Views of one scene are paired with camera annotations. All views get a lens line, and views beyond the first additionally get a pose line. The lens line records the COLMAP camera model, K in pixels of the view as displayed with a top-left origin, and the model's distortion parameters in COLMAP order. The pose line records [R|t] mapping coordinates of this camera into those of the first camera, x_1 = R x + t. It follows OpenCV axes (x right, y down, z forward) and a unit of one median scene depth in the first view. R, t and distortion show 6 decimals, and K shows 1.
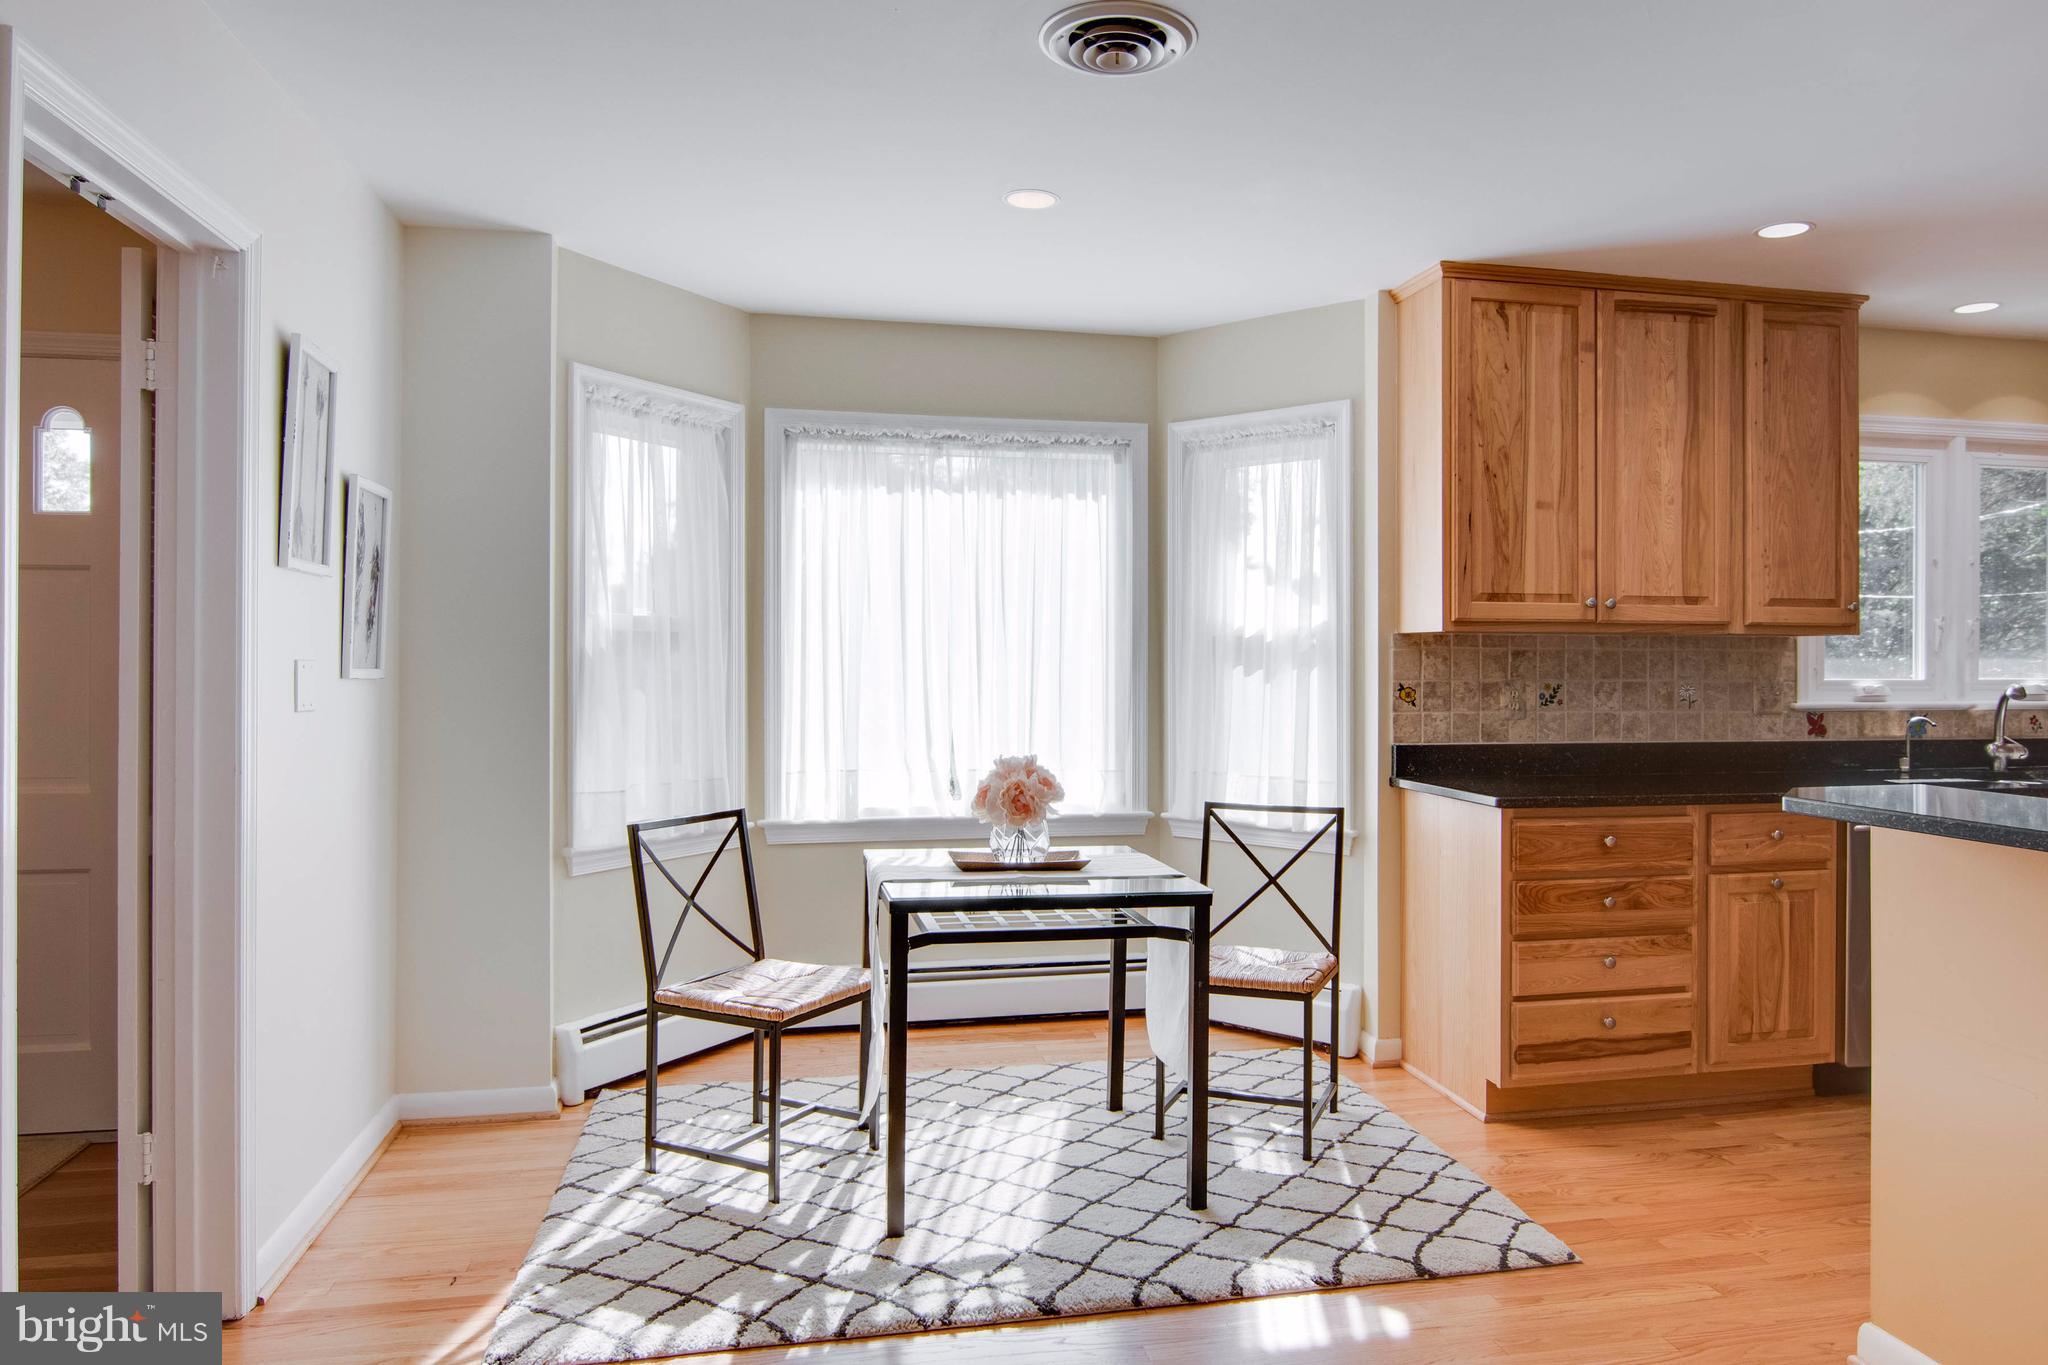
lens RADIAL K [[1352.6, 0, 1087.5], [0, 1352.6, 652.3], [0, 0, 1]] dist [0.002087, -0.023537]
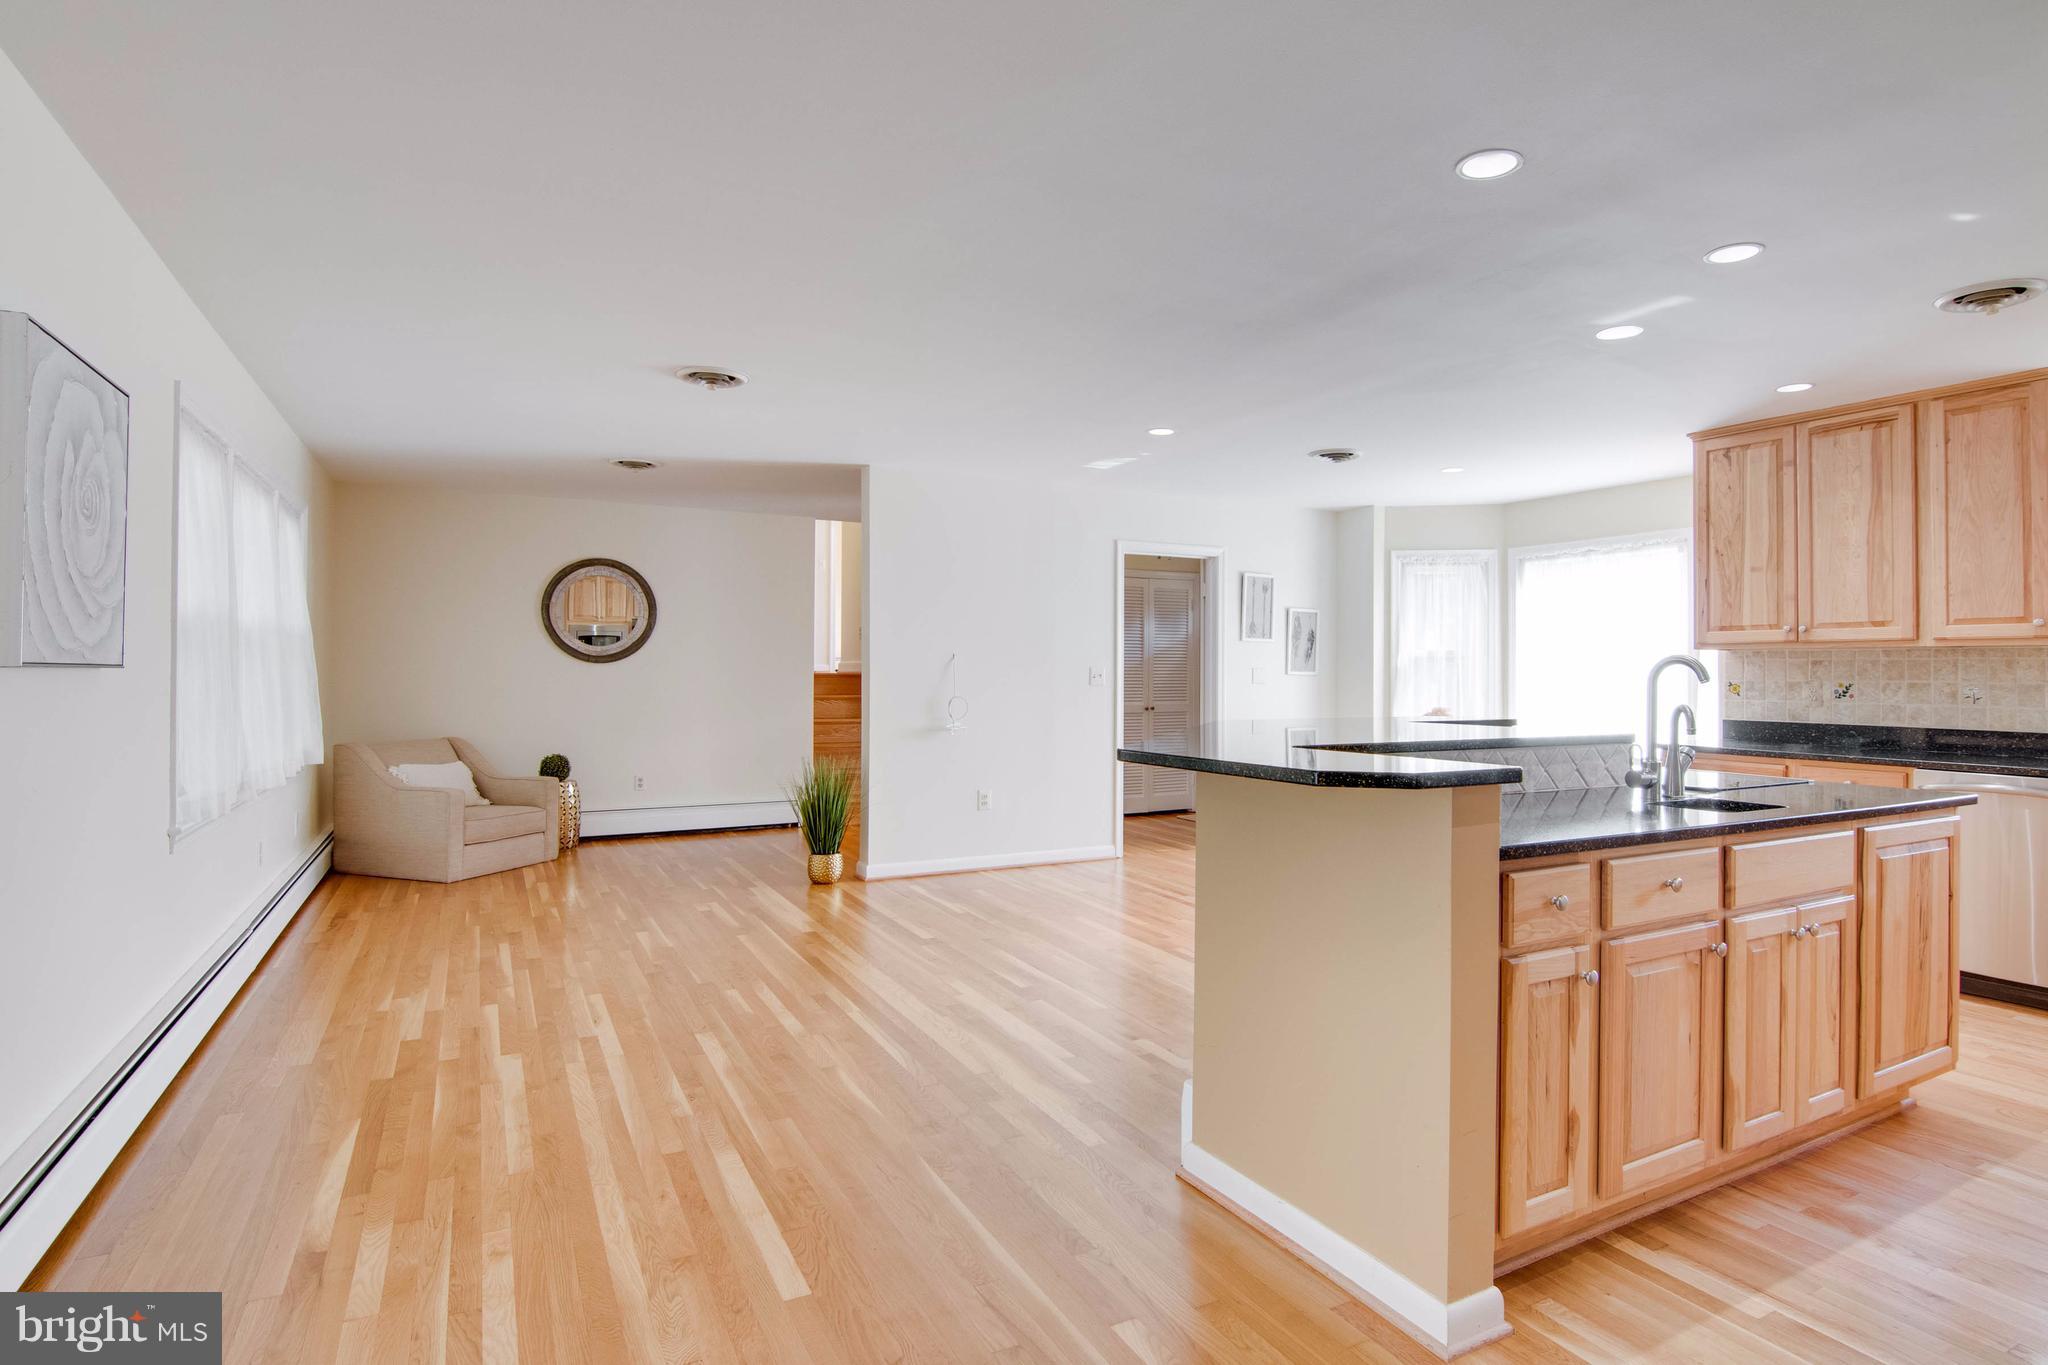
lens RADIAL K [[1071.0, 0, 1073.6], [0, 1071.0, 660.9], [0, 0, 1]] dist [-0.000665, -0.018447]
pose [[0.280139, -0.011608, -0.959889, 1.270453], [-0.001209, 0.999922, -0.012445, 0.015229], [0.959959, 0.004646, 0.280103, -0.120845]]
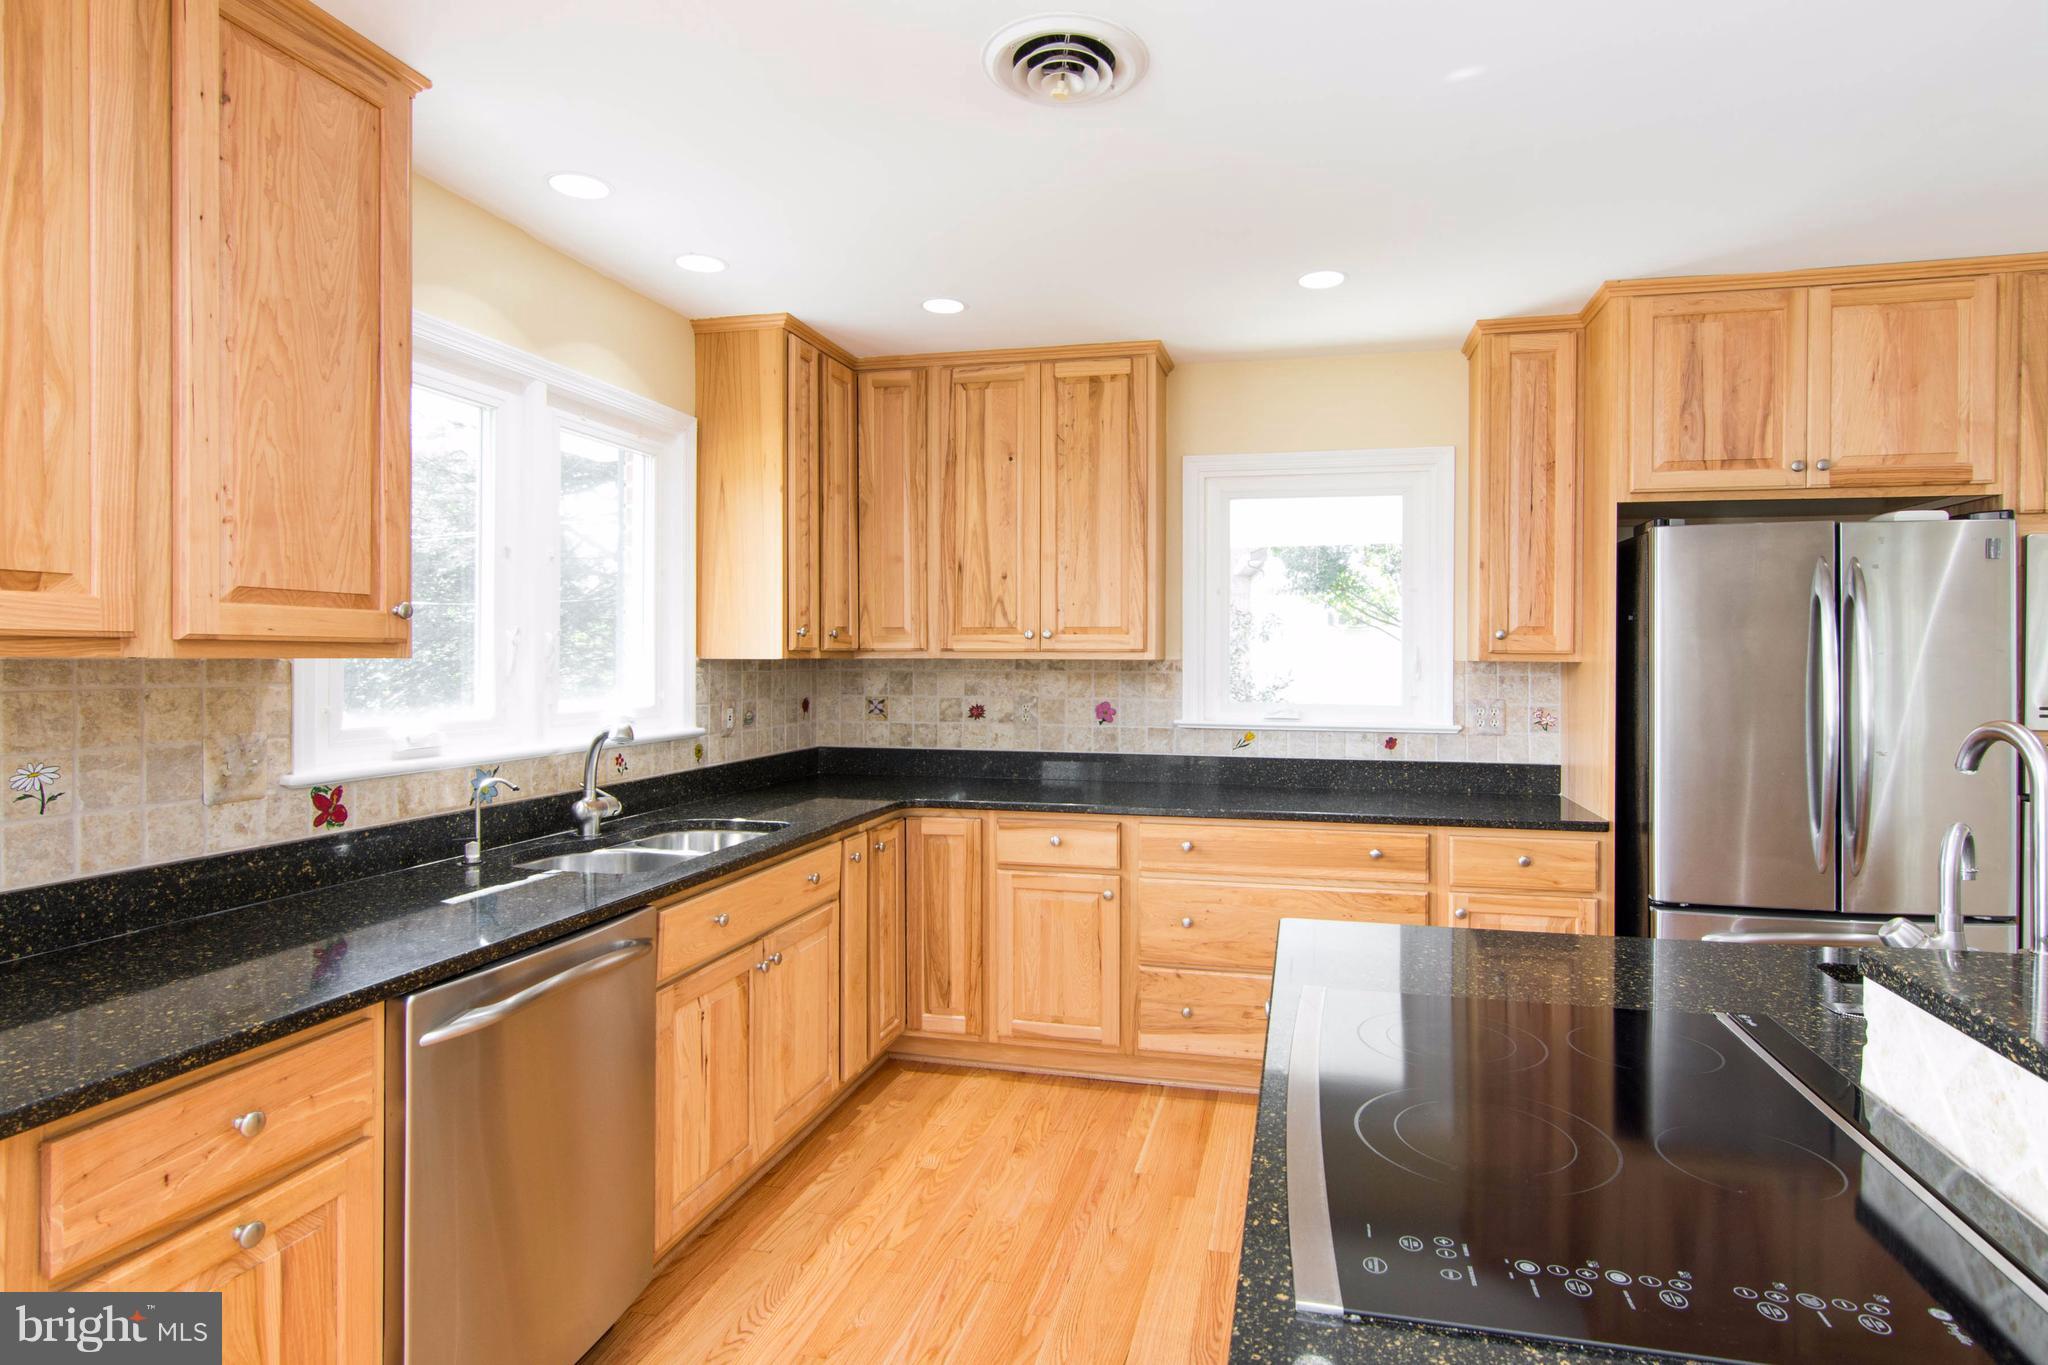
lens RADIAL K [[1066.7, 0, 1066.6], [0, 1066.7, 660.3], [0, 0, 1]] dist [0.000961, 0.000791]
pose [[0.439512, -0.004575, 0.898225, 0.290038], [-0.006000, 0.999950, 0.008029, -0.017848], [-0.898217, -0.008919, 0.439463, 0.559171]]
